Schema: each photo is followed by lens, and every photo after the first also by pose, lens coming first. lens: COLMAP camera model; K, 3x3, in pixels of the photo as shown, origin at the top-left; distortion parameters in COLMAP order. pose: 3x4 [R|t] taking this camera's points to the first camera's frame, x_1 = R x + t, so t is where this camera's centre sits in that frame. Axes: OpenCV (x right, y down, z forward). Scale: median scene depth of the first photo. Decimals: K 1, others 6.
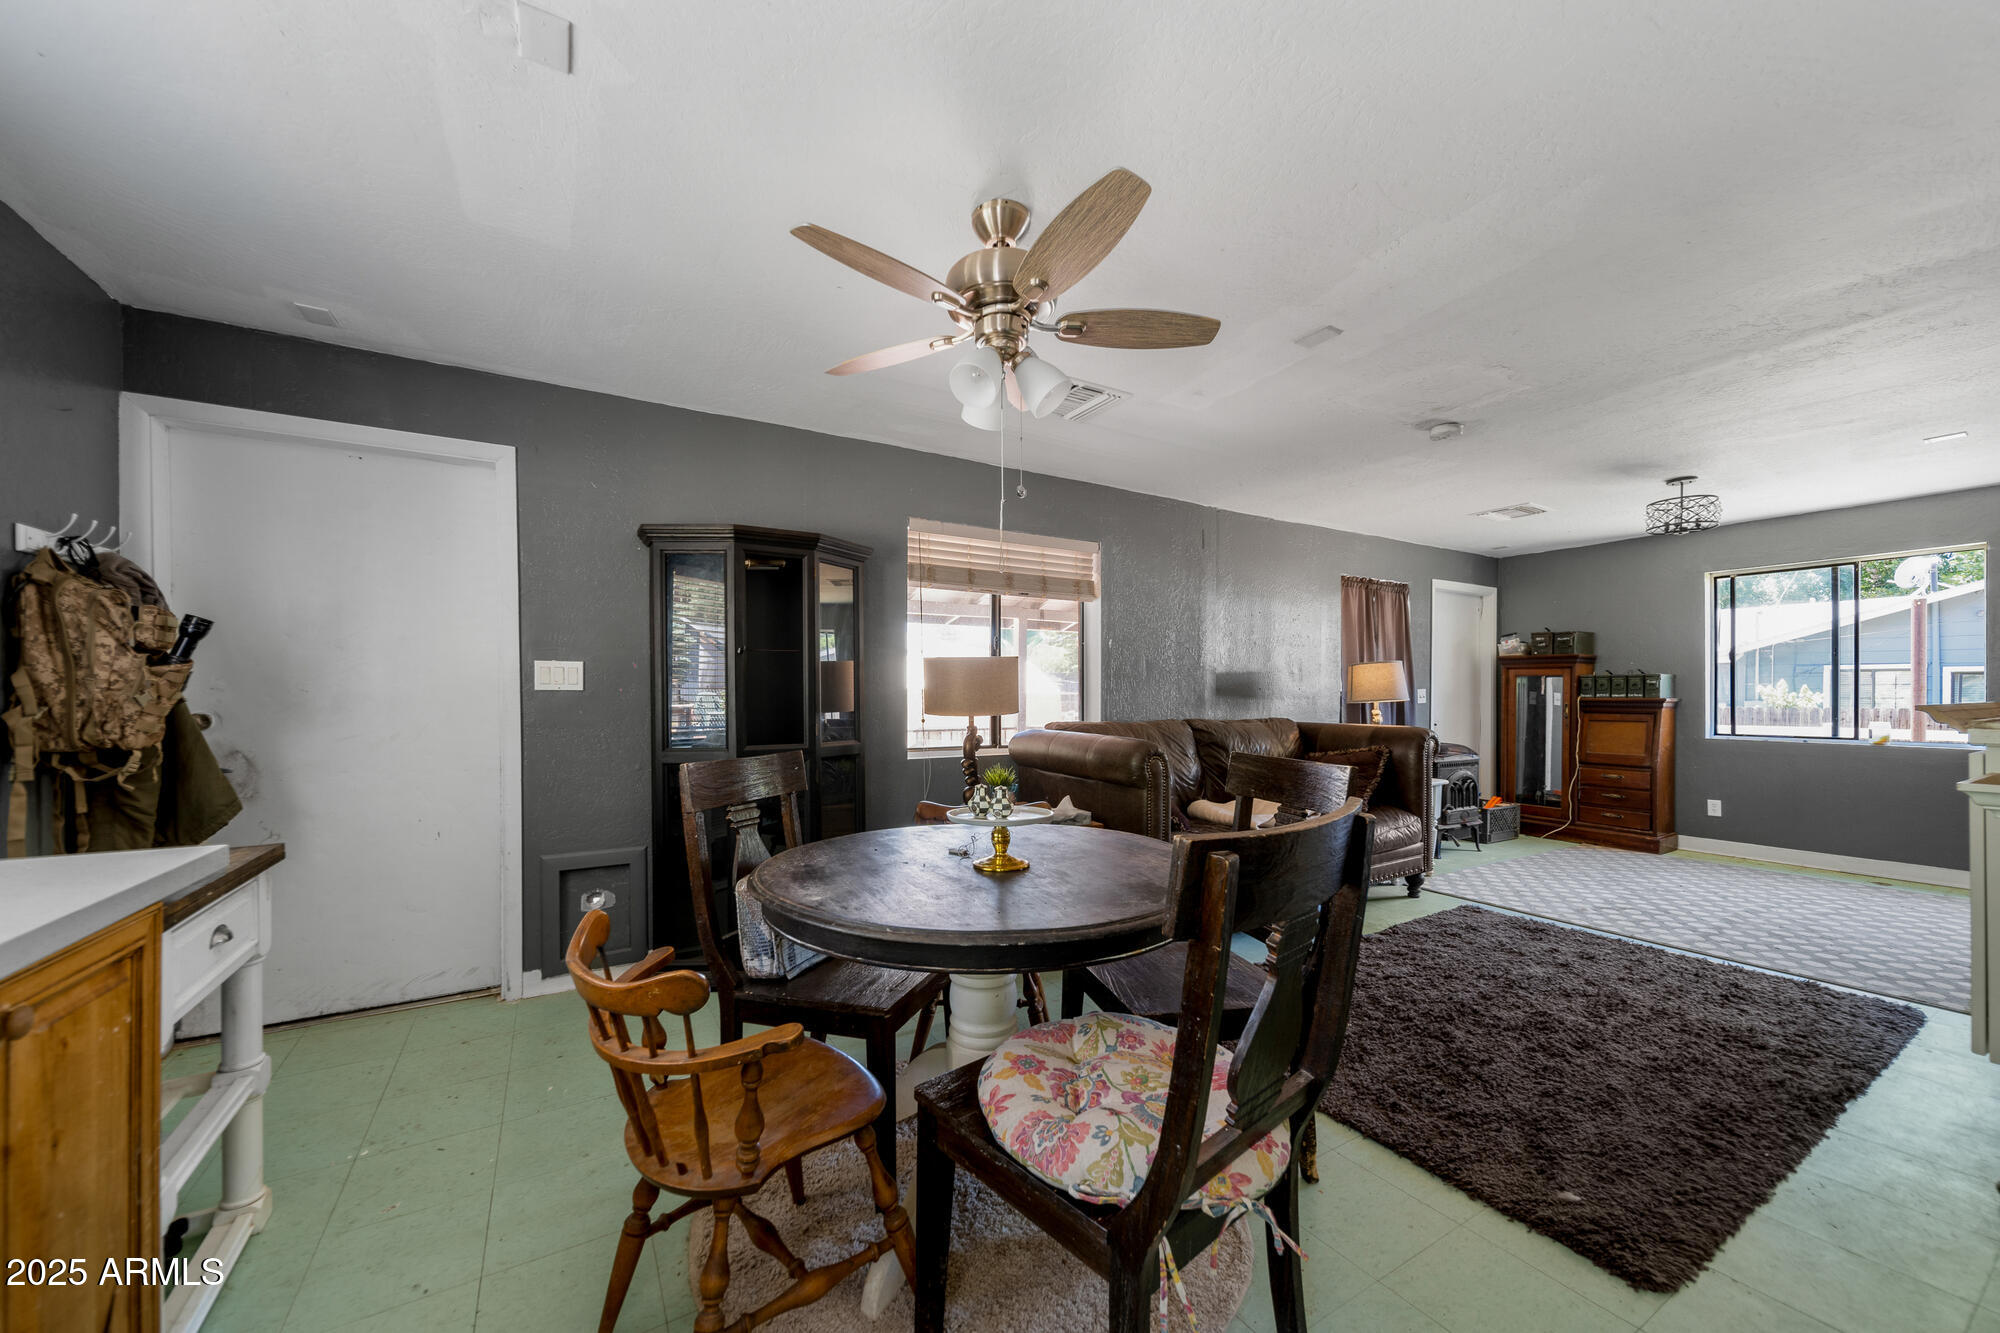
lens RADIAL K [[726.1, 0, 991.0], [0, 726.1, 678.8], [0, 0, 1]] dist [0.014140, -0.004341]
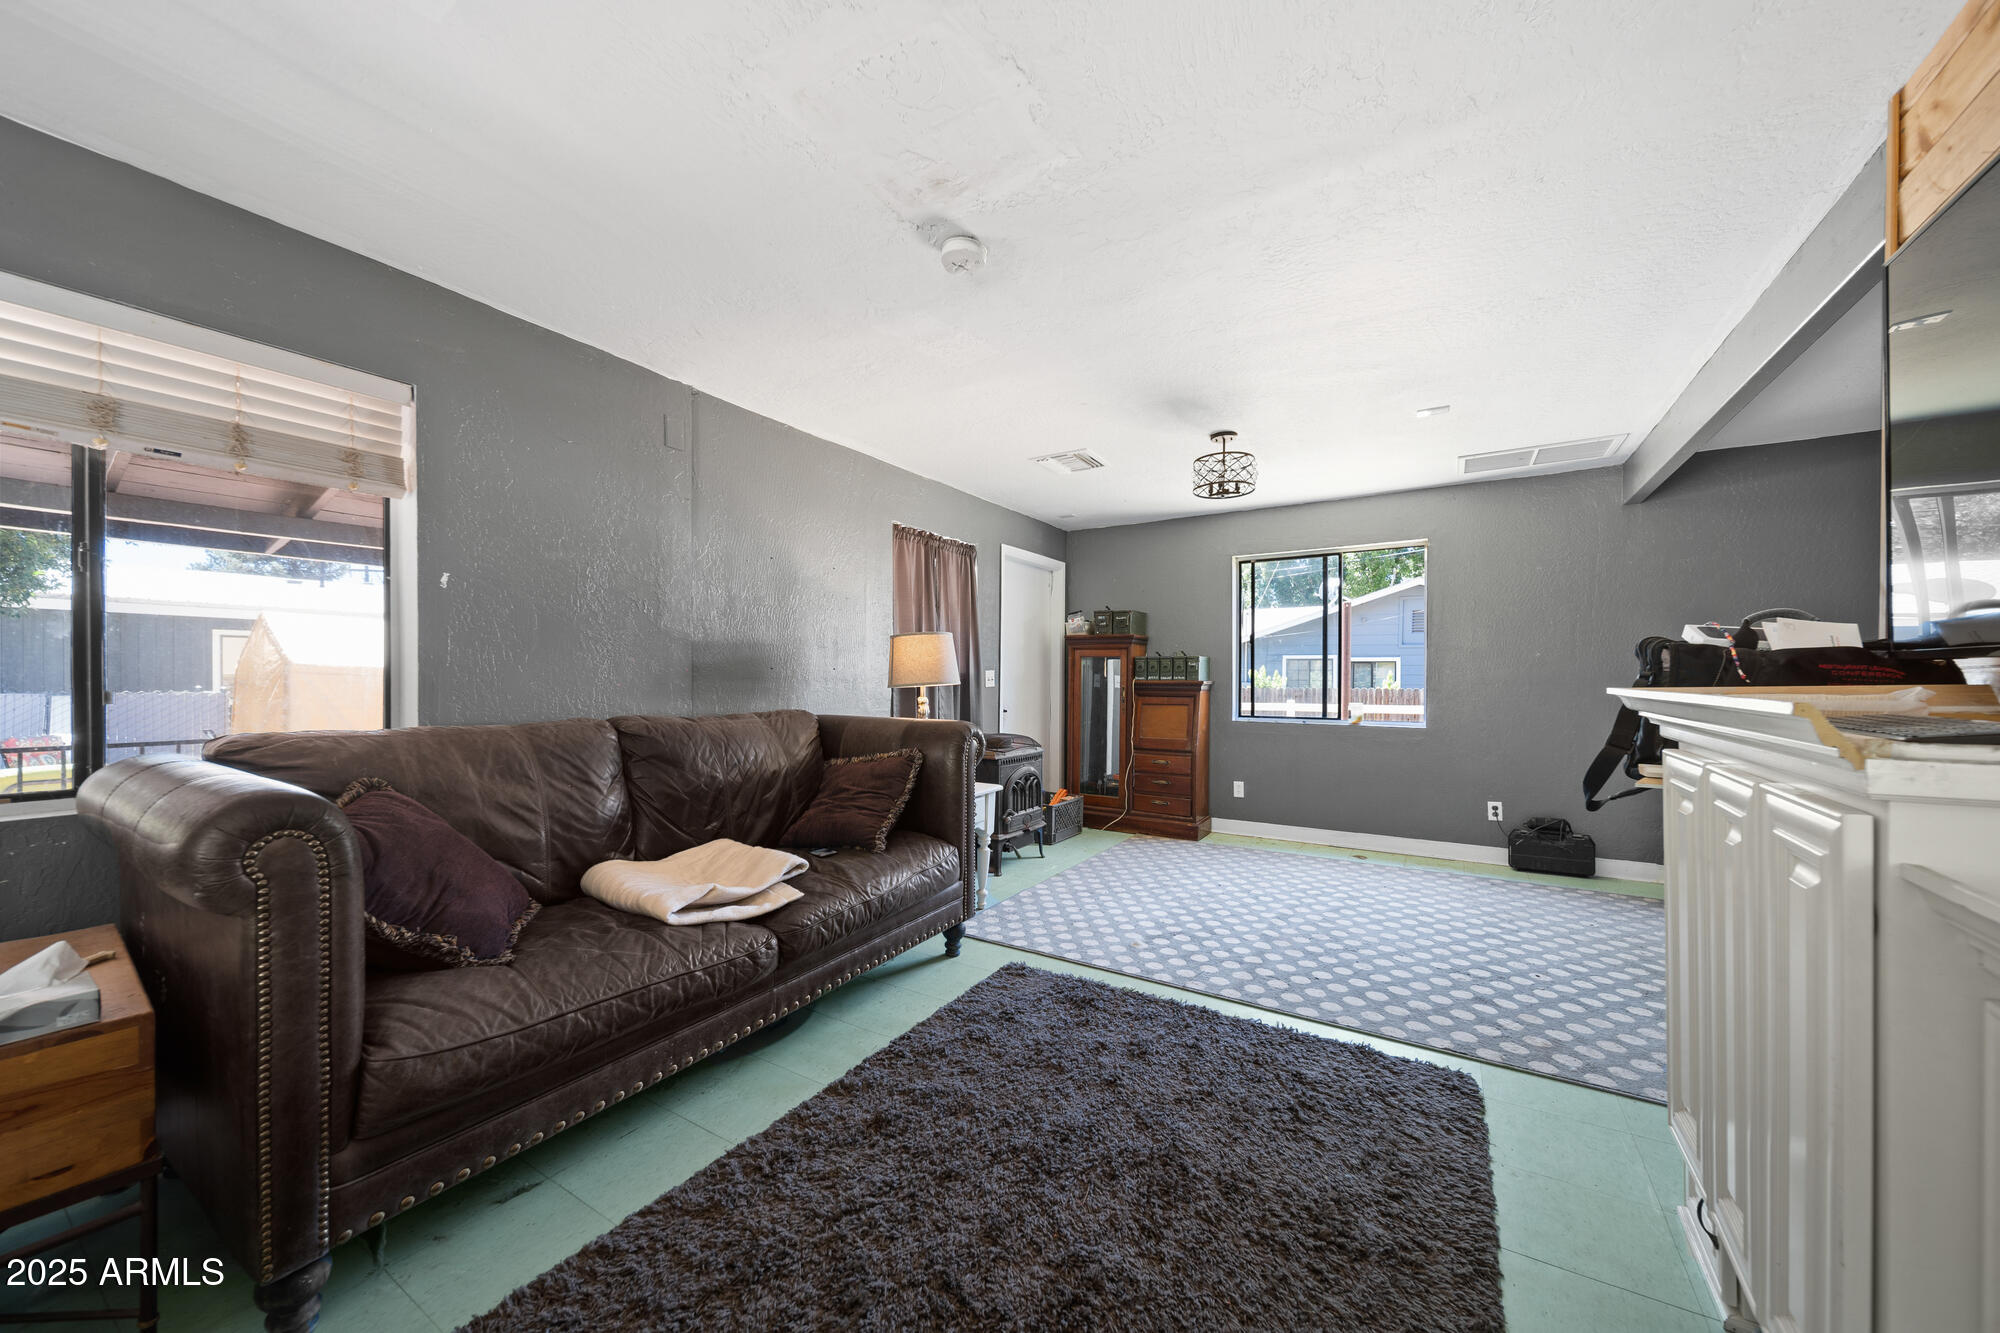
lens RADIAL K [[720.9, 0, 996.3], [0, 720.9, 634.9], [0, 0, 1]] dist [0.000351, -0.004131]
pose [[0.884196, 0.028019, 0.466276, 0.253578], [-0.010303, 0.999126, -0.040502, 0.008313], [-0.467003, 0.031008, 0.883712, 0.310465]]
